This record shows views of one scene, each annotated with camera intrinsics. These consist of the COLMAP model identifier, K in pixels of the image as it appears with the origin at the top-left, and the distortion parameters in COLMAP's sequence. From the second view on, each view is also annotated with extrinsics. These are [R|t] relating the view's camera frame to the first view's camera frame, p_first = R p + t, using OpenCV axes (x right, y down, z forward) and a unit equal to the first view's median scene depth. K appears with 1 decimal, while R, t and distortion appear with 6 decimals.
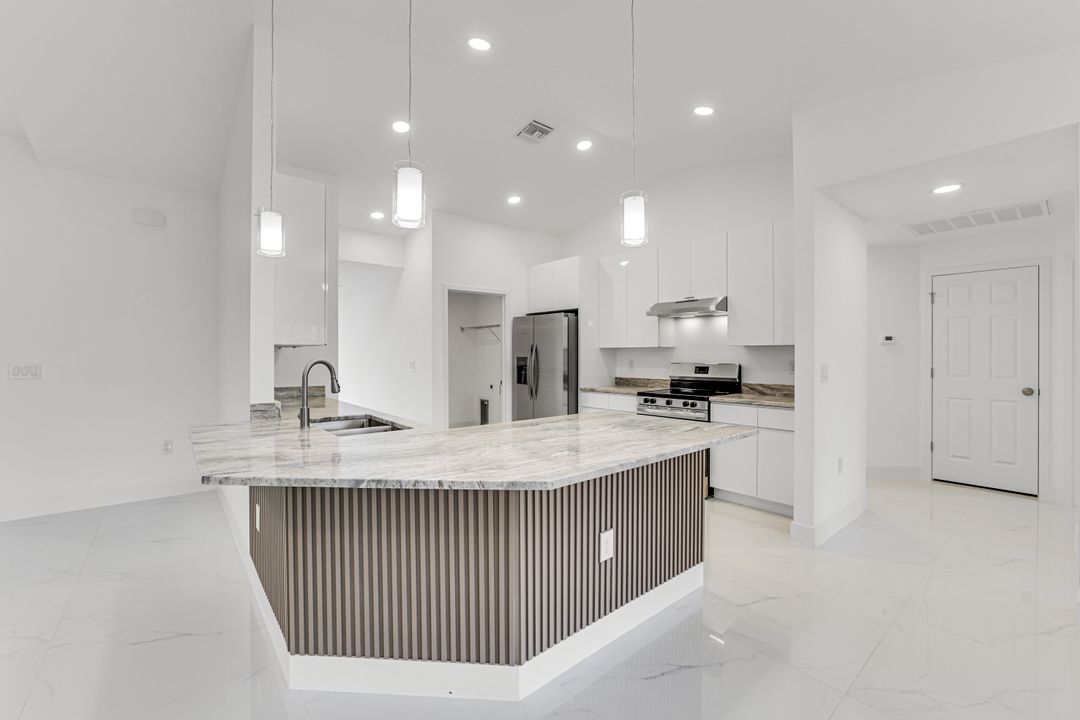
lens RADIAL K [[453.8, 0, 542.7], [0, 453.8, 358.4], [0, 0, 1]] dist [-0.020196, 0.003041]
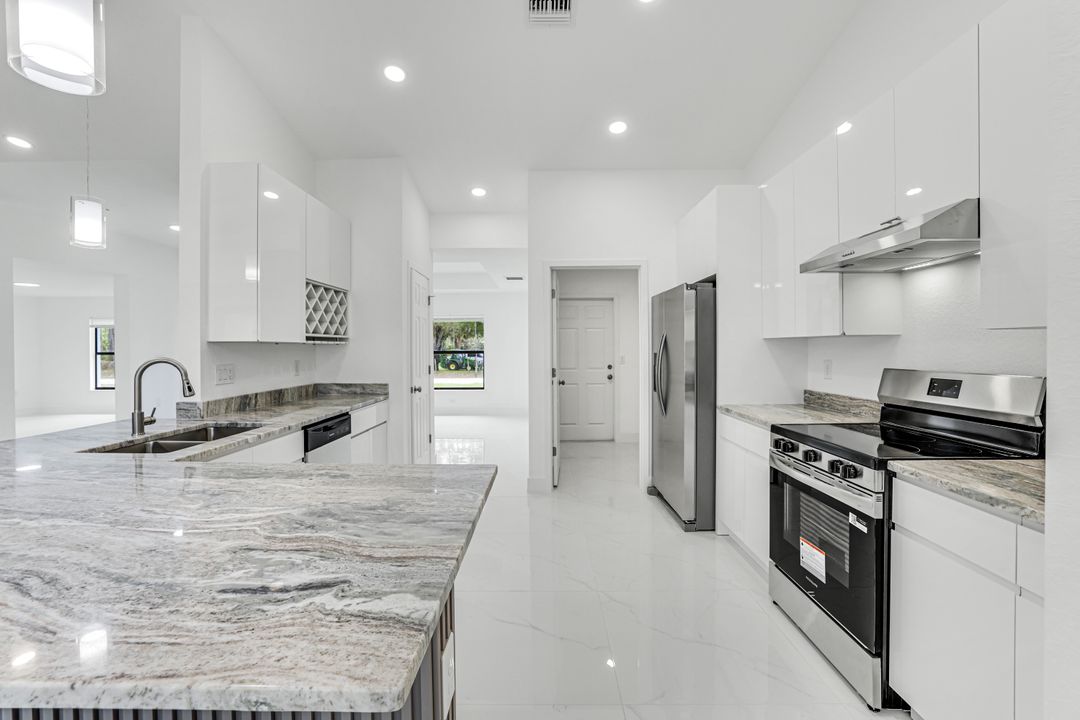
lens RADIAL K [[453.8, 0, 536.3], [0, 453.8, 344.8], [0, 0, 1]] dist [-0.020196, 0.003041]
pose [[0.750930, -0.006064, -0.660354, 0.299322], [-0.001463, 0.999940, -0.010846, -0.008167], [0.660380, 0.009111, 0.750876, 0.382135]]
